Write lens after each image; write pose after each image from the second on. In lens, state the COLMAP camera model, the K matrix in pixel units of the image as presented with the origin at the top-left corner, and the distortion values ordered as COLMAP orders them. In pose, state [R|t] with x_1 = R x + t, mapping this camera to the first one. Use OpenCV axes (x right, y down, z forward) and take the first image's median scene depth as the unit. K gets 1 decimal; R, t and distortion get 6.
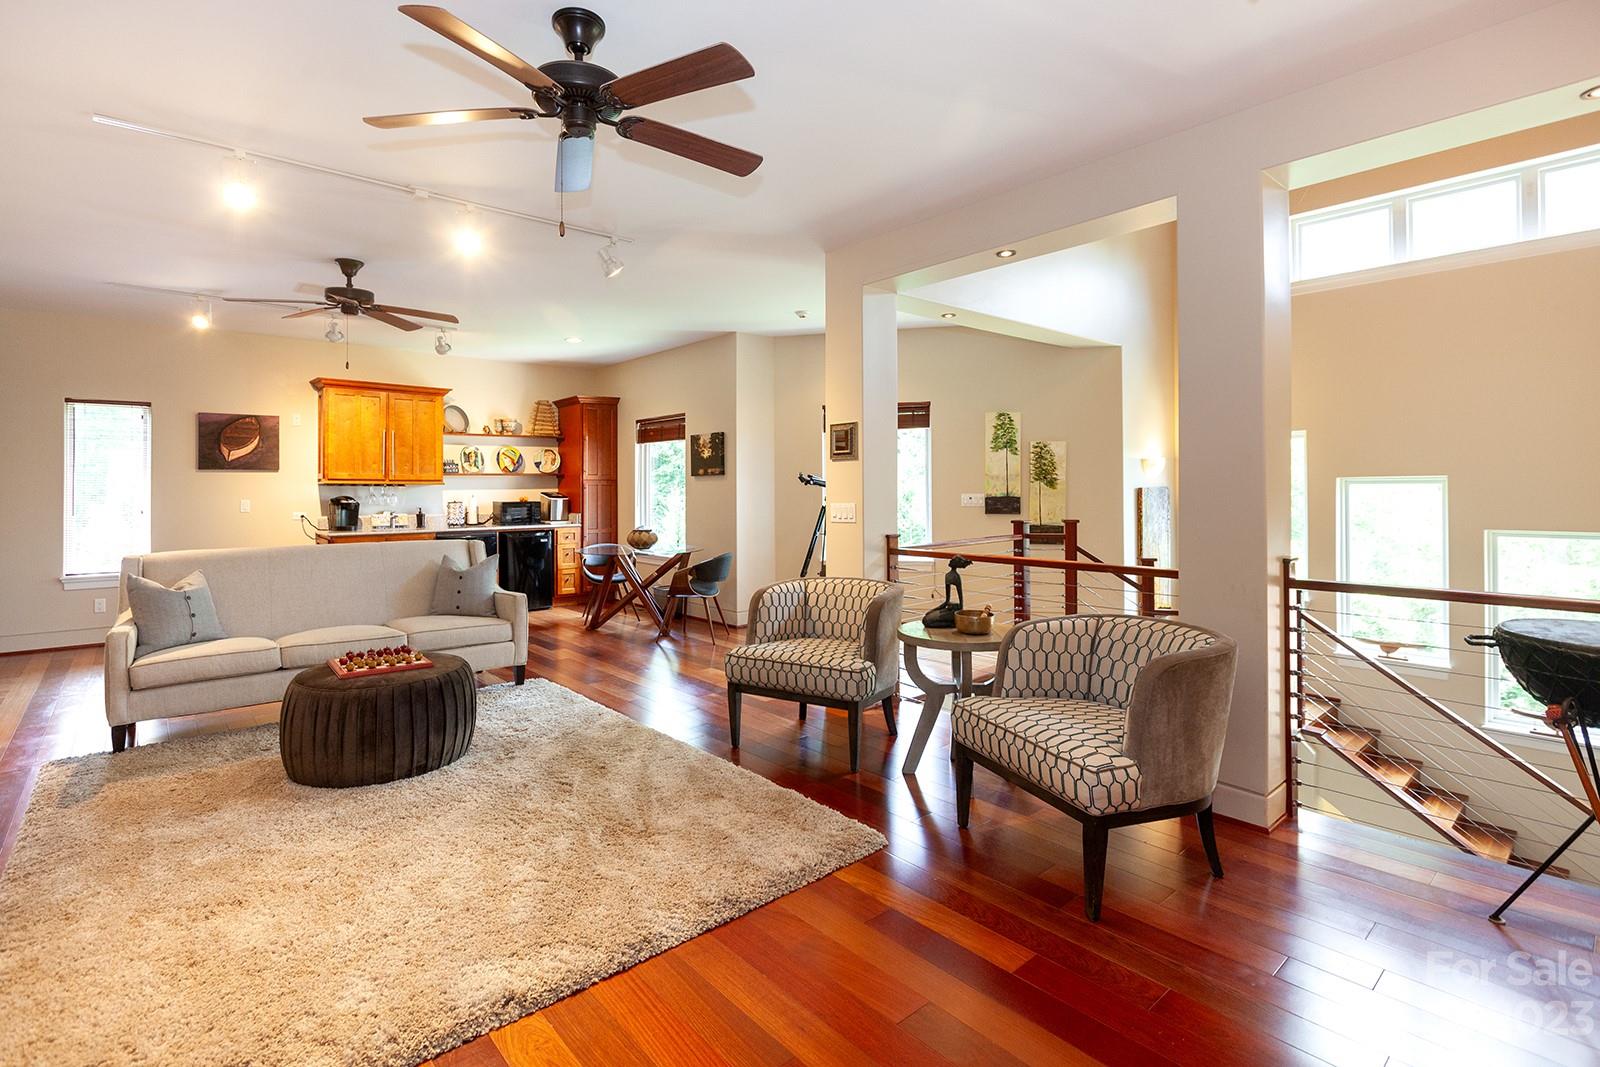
lens RADIAL K [[760.7, 0, 799.8], [0, 760.7, 491.5], [0, 0, 1]] dist [0.000250, 0.000052]
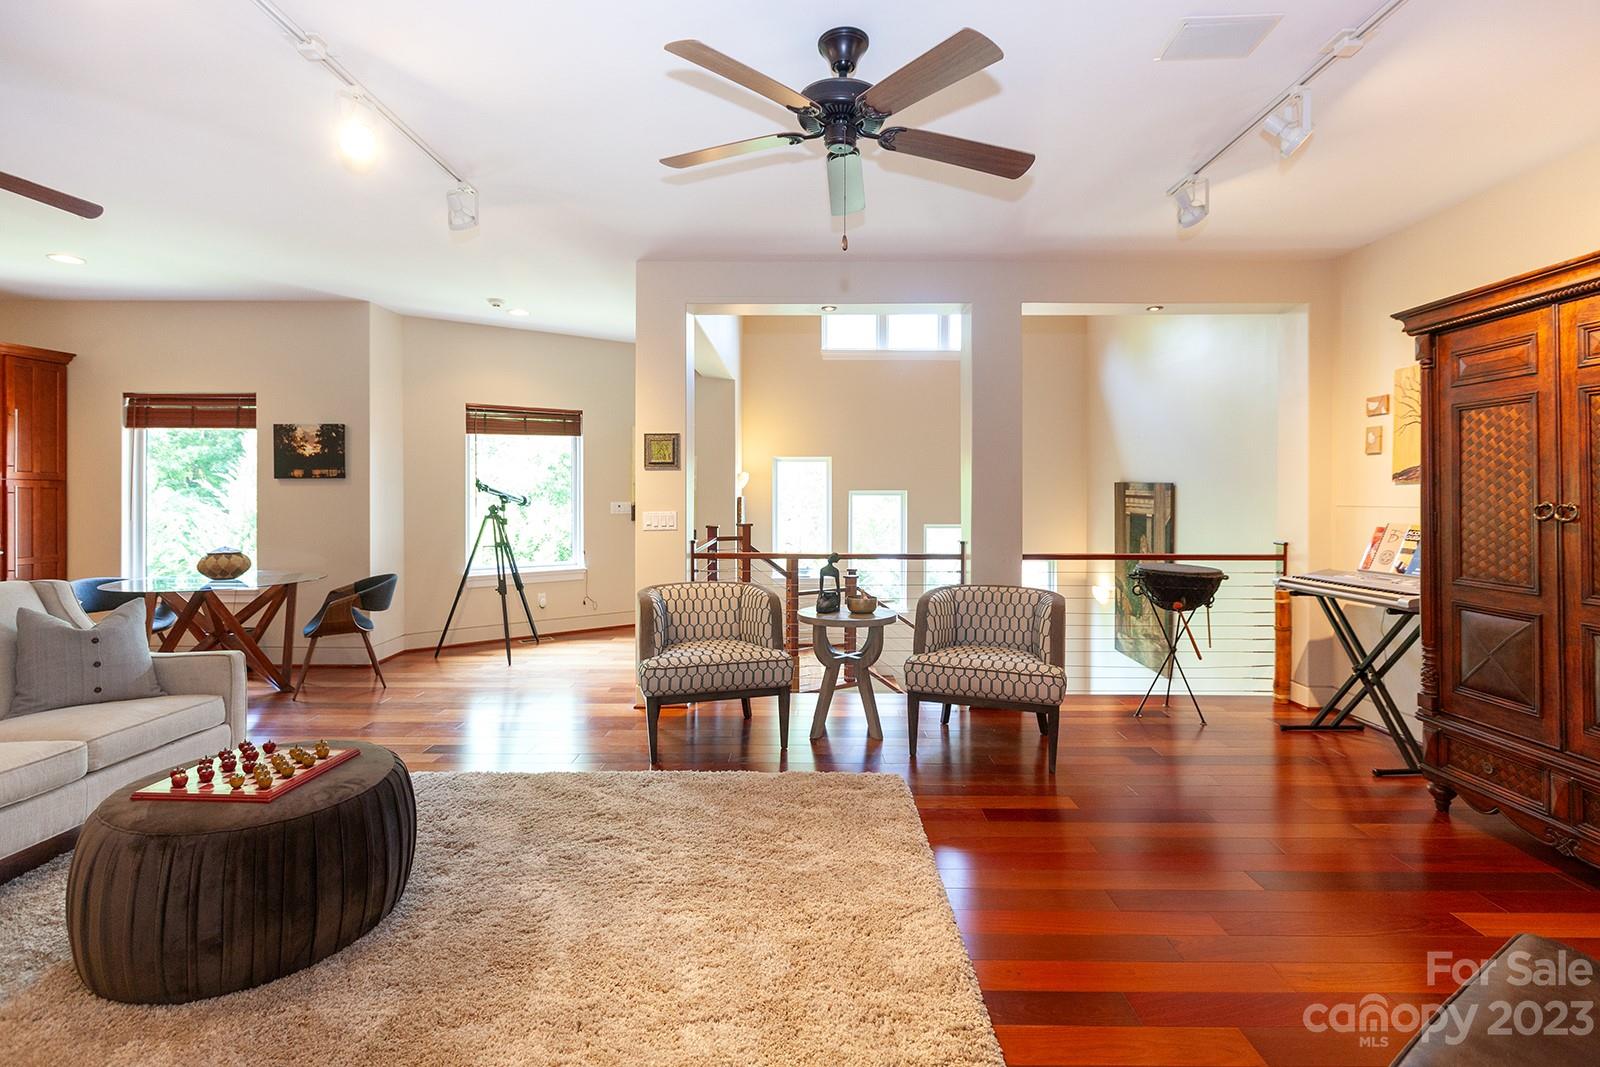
lens RADIAL K [[743.6, 0, 803.4], [0, 743.6, 495.1], [0, 0, 1]] dist [0.013457, 0.000029]
pose [[0.657001, 0.006518, 0.753862, -0.377030], [-0.001893, 0.999974, -0.006997, 0.000300], [-0.753888, 0.003170, 0.656996, 0.128819]]
